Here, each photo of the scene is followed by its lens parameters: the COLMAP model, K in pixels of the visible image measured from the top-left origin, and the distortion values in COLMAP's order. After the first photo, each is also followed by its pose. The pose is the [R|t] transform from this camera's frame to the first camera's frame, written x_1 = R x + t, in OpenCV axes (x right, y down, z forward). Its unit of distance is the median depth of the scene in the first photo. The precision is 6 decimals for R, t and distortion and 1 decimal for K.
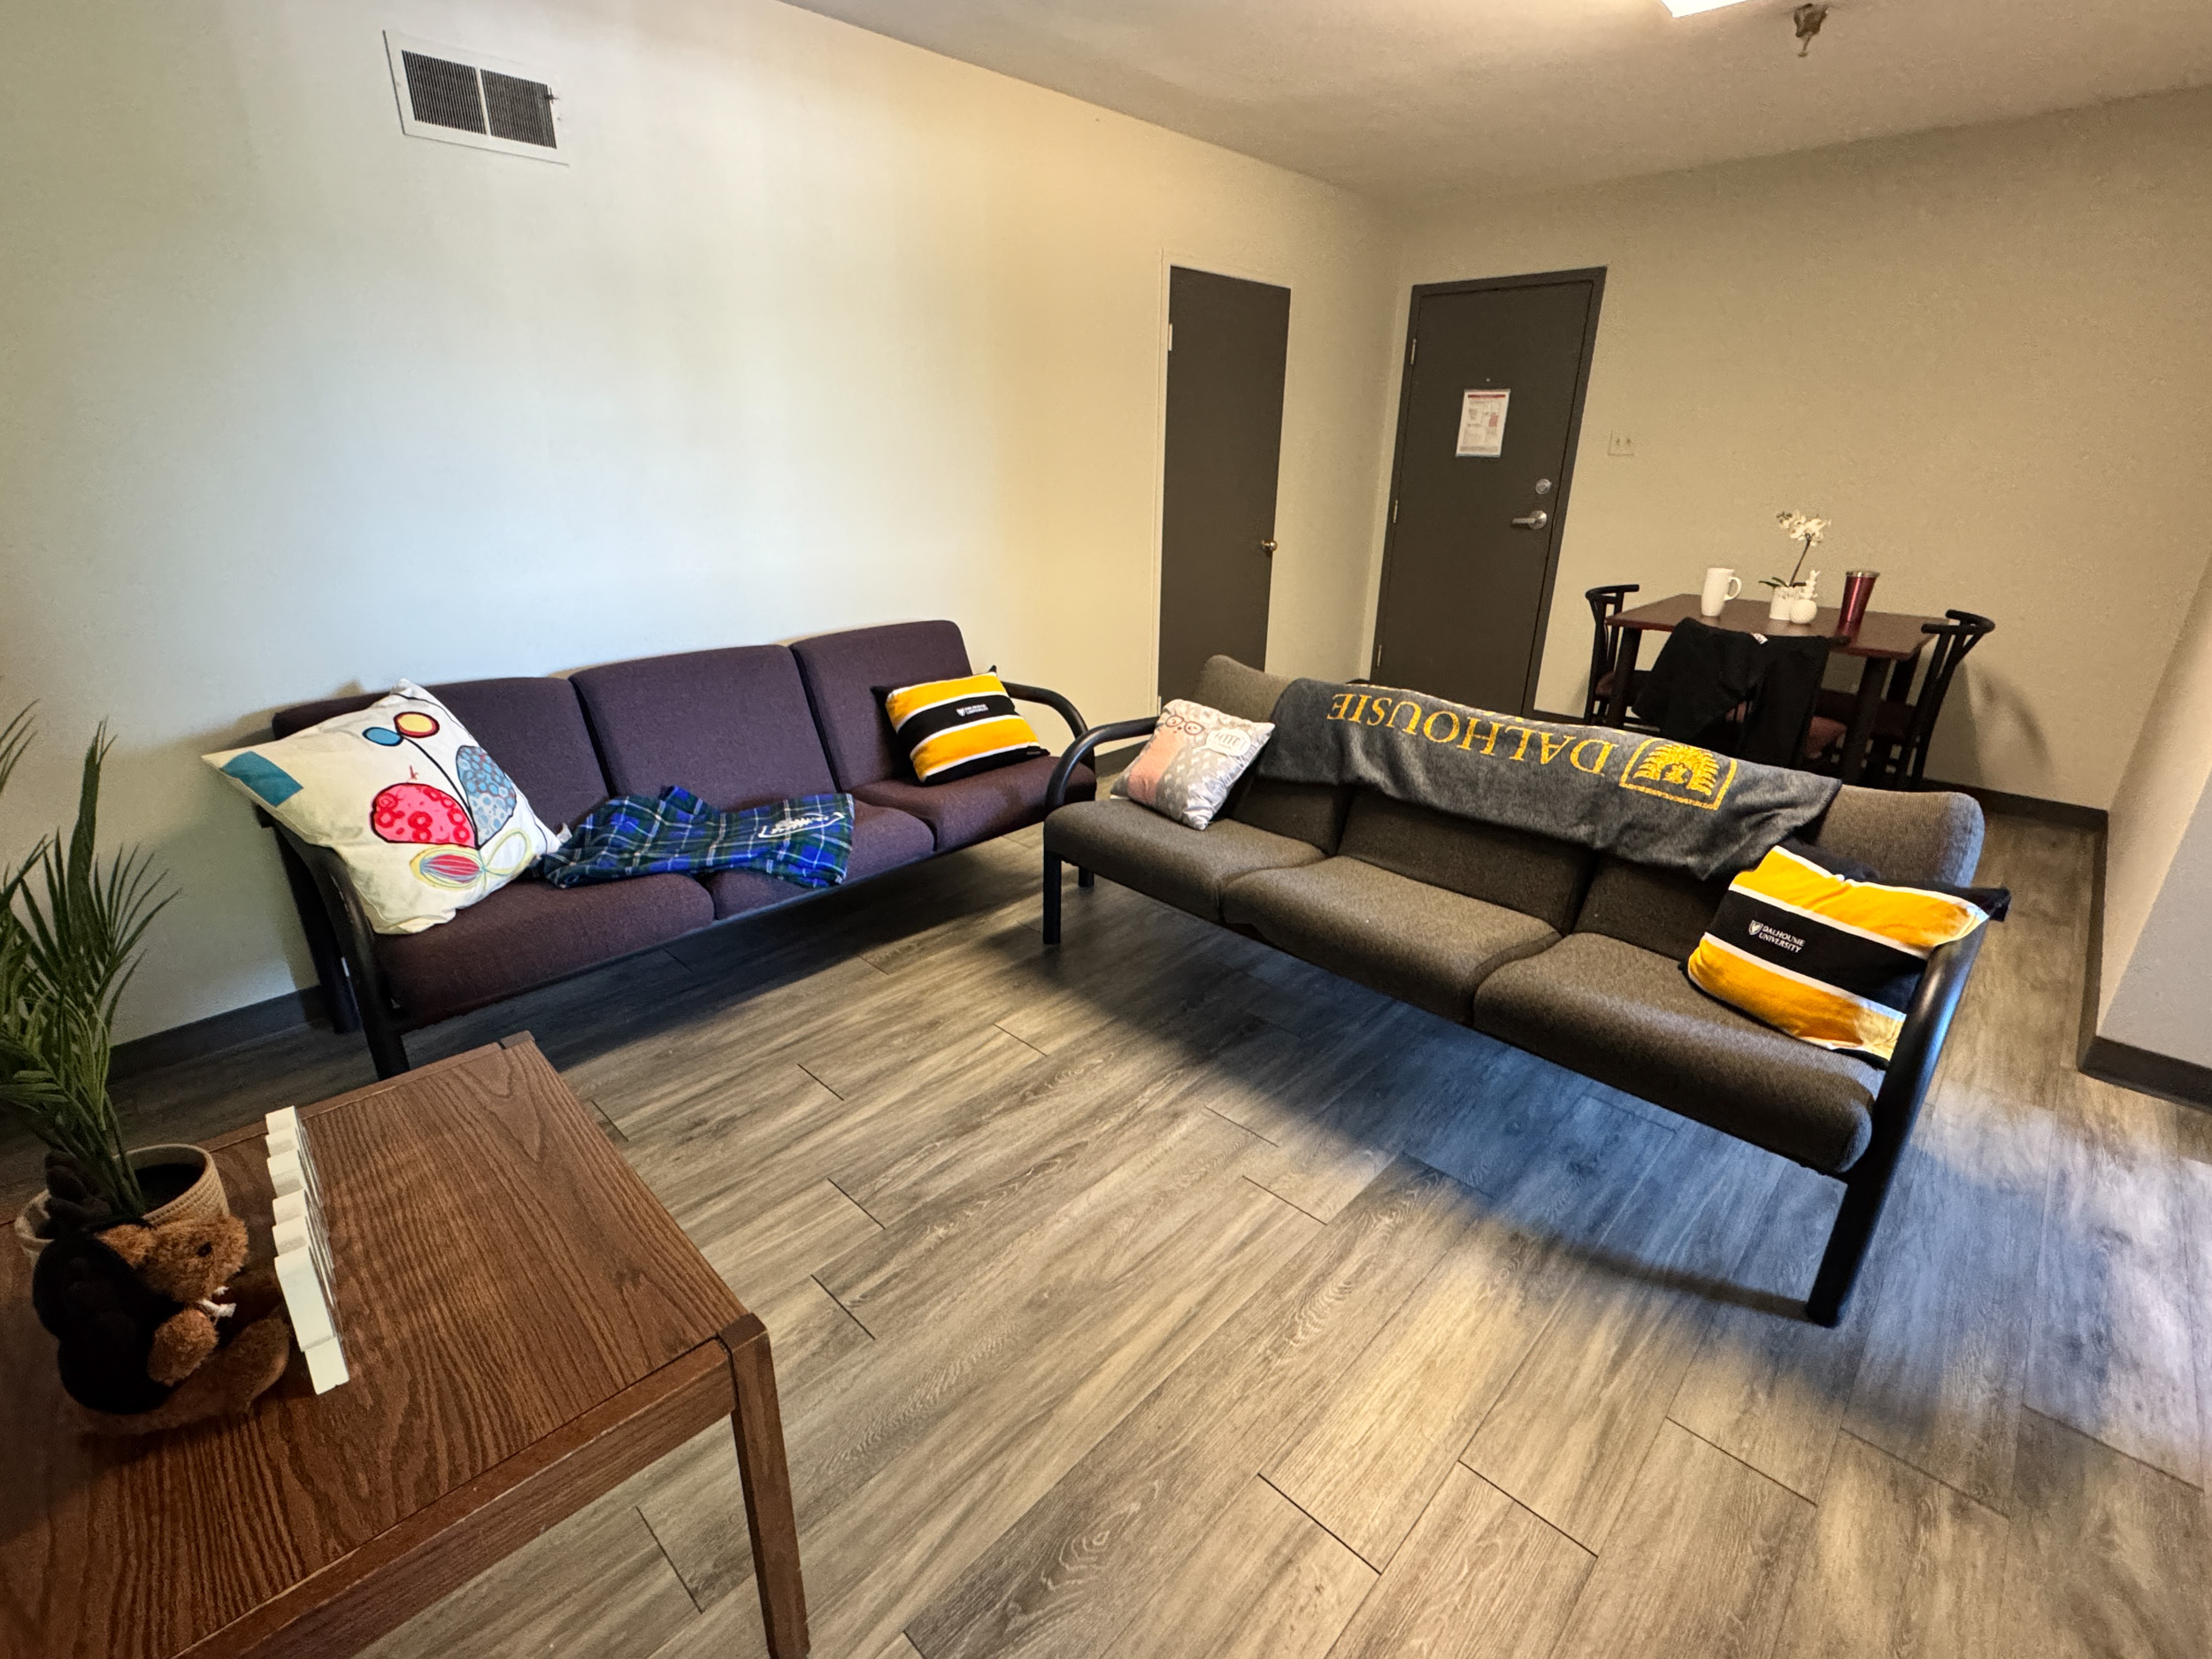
lens RADIAL K [[1000.8, 0, 1101.5], [0, 1000.8, 826.6], [0, 0, 1]] dist [0.000895, -0.000953]
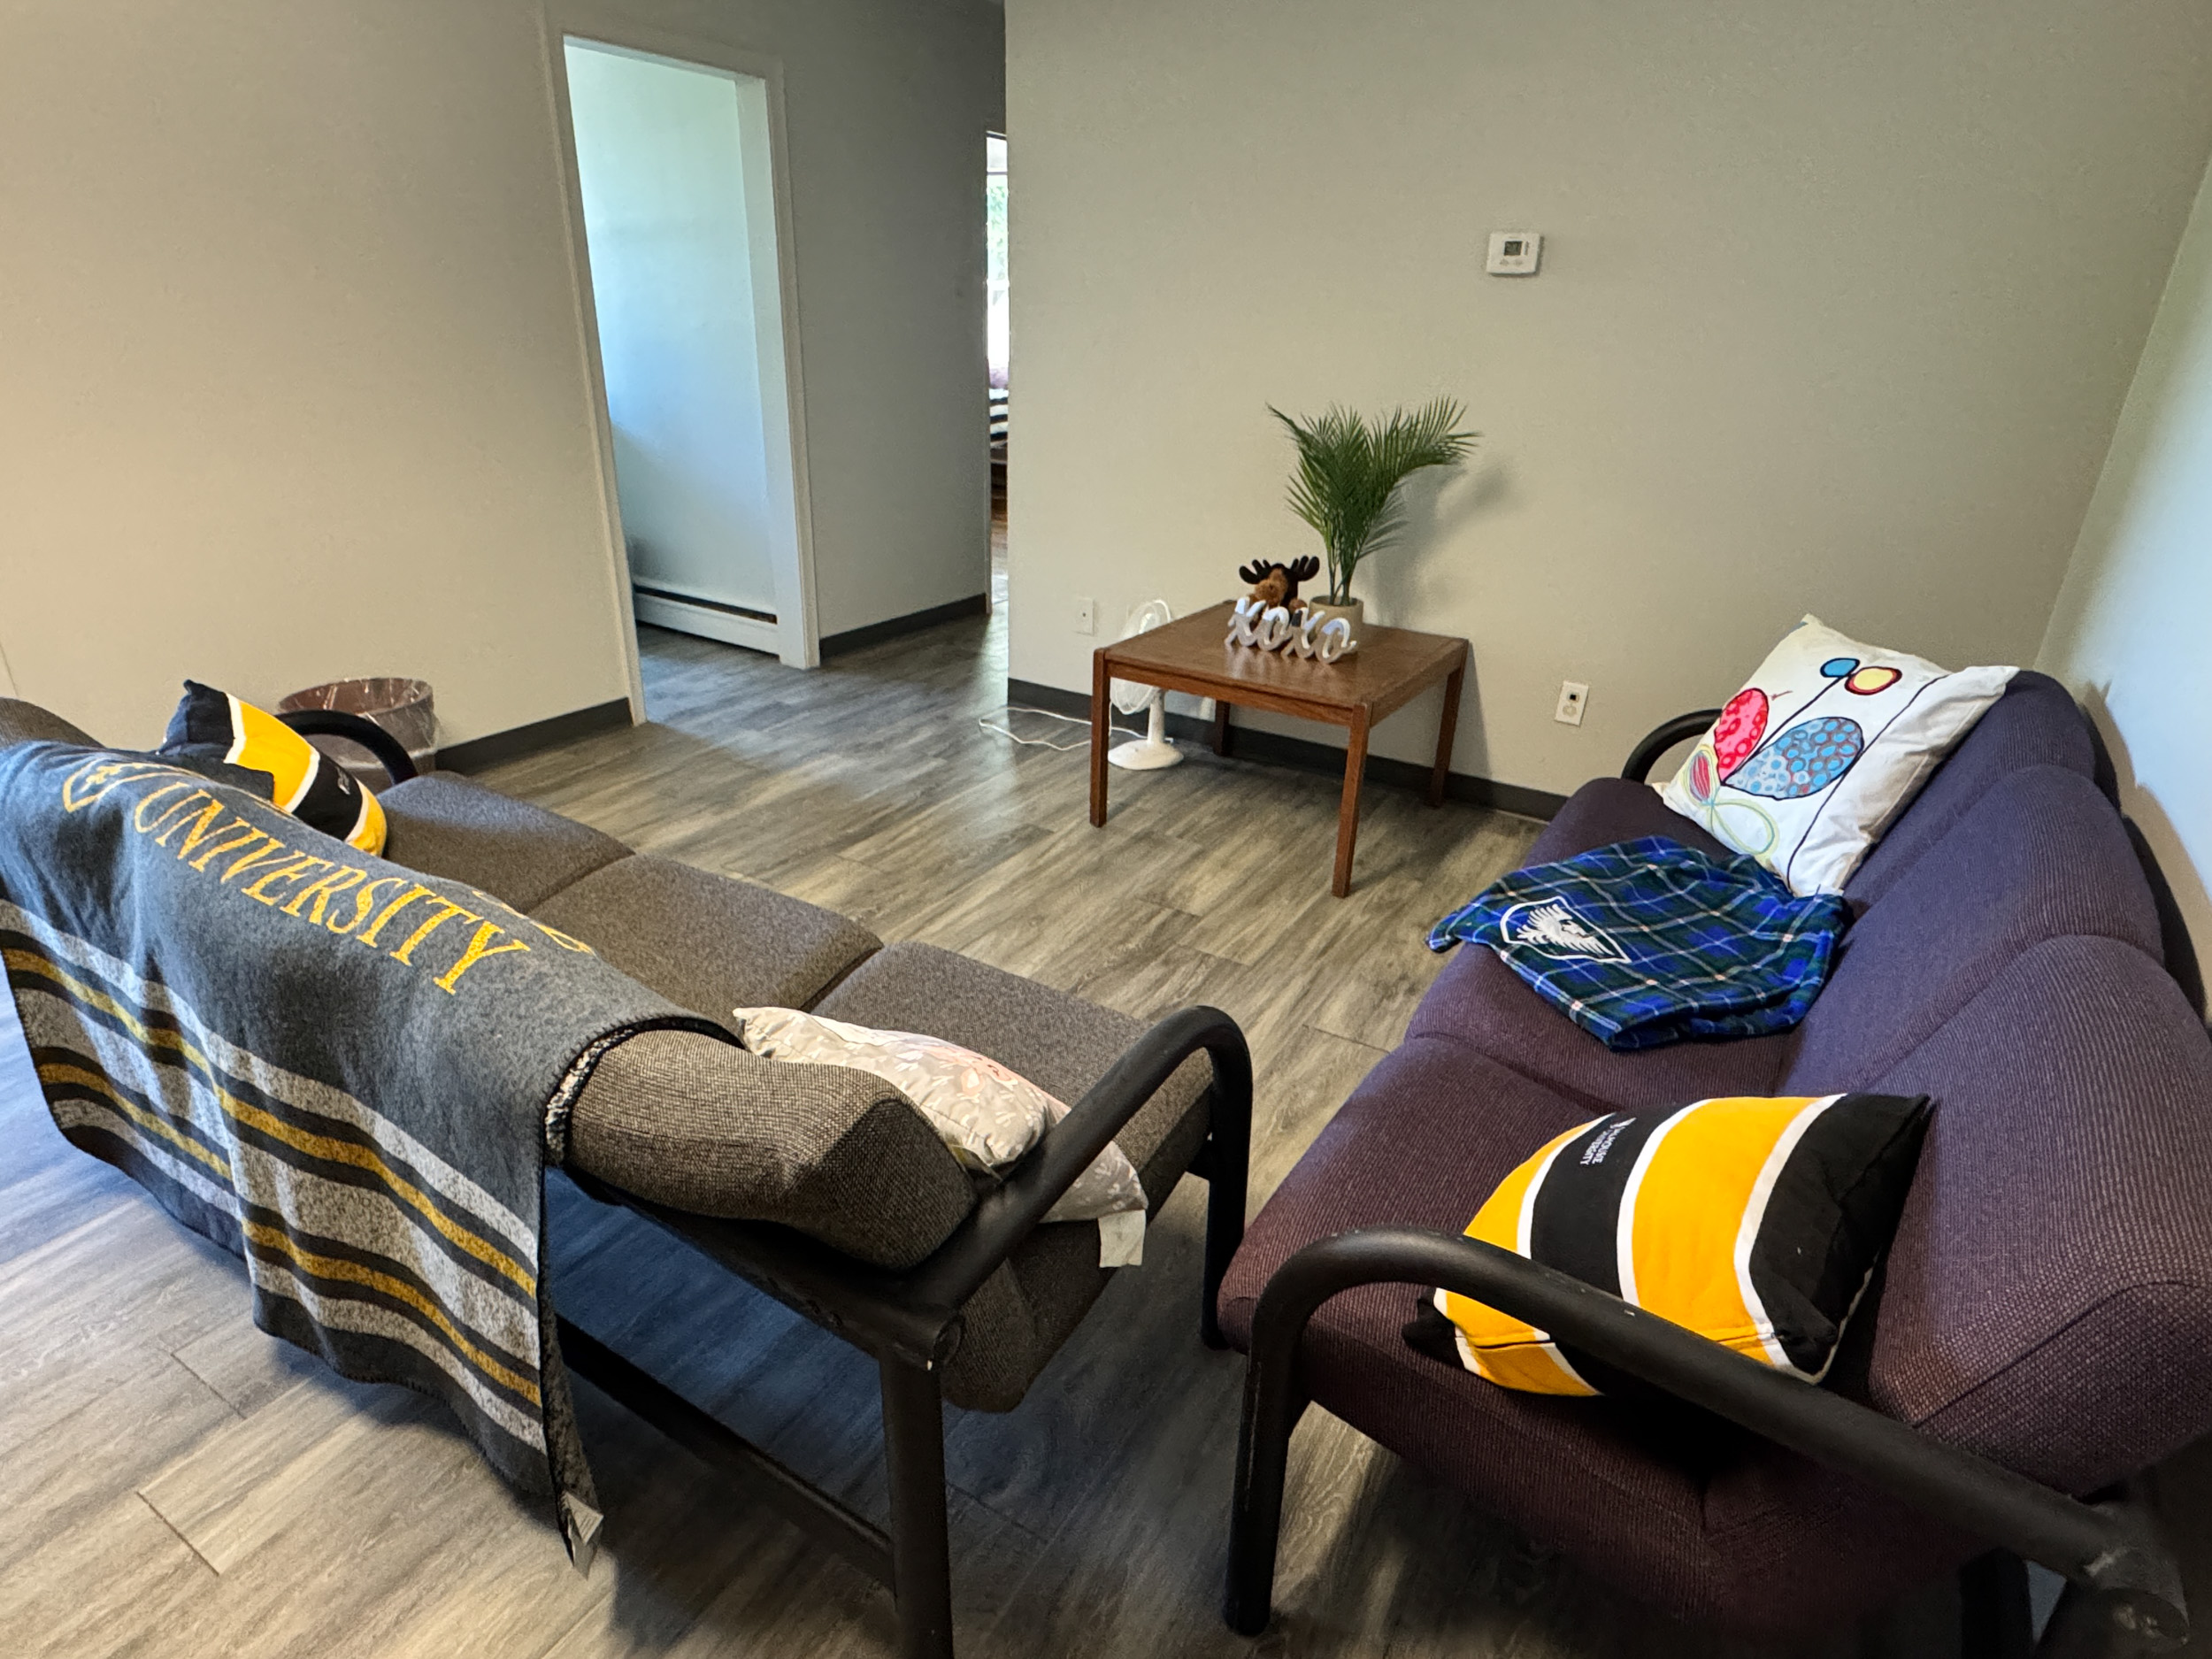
lens RADIAL K [[1215.0, 0, 1097.3], [0, 1215.0, 829.4], [0, 0, 1]] dist [0.000241, 0.001140]
pose [[-0.975857, 0.048839, -0.212878, 0.182228], [-0.114091, 0.717135, 0.687532, -0.684661], [0.186241, 0.695221, -0.694249, 1.796372]]
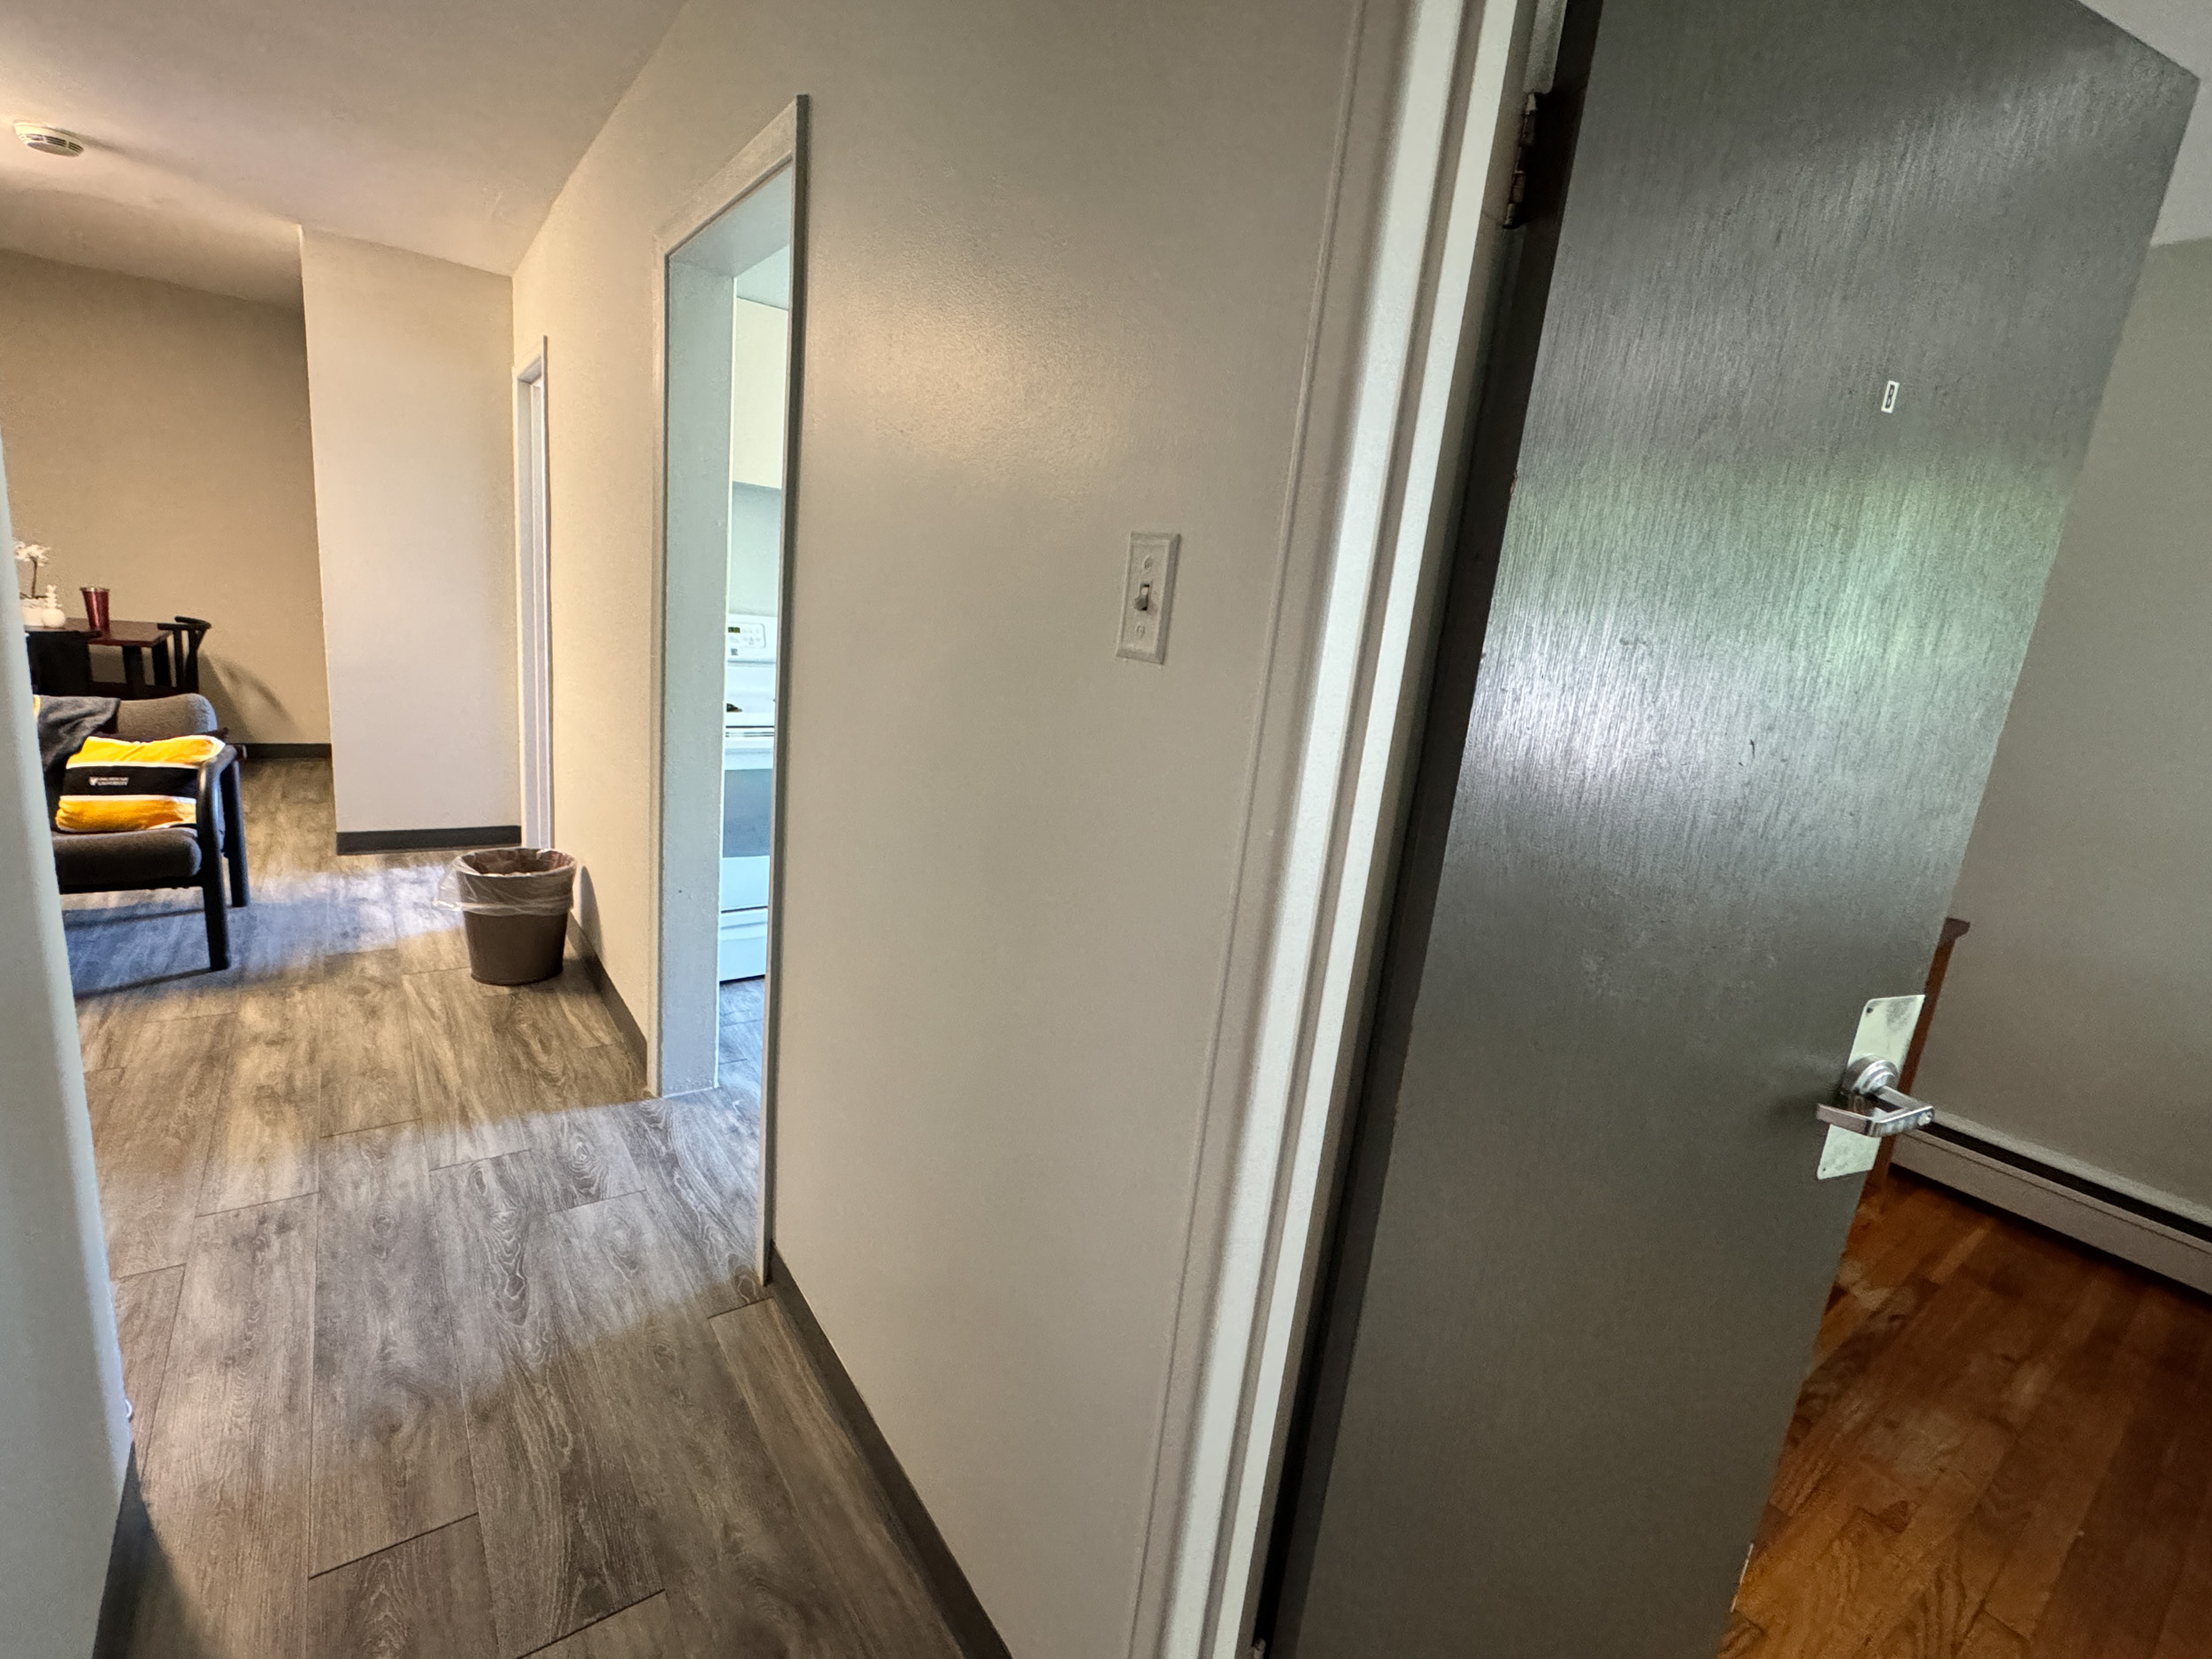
lens RADIAL K [[1000.8, 0, 1101.5], [0, 1000.8, 826.6], [0, 0, 1]] dist [0.000895, -0.000953]
pose [[0.170686, -0.205605, 0.963635, -0.605787], [0.253513, 0.954226, 0.158694, 0.302766], [-0.952154, 0.217208, 0.214997, -0.832831]]
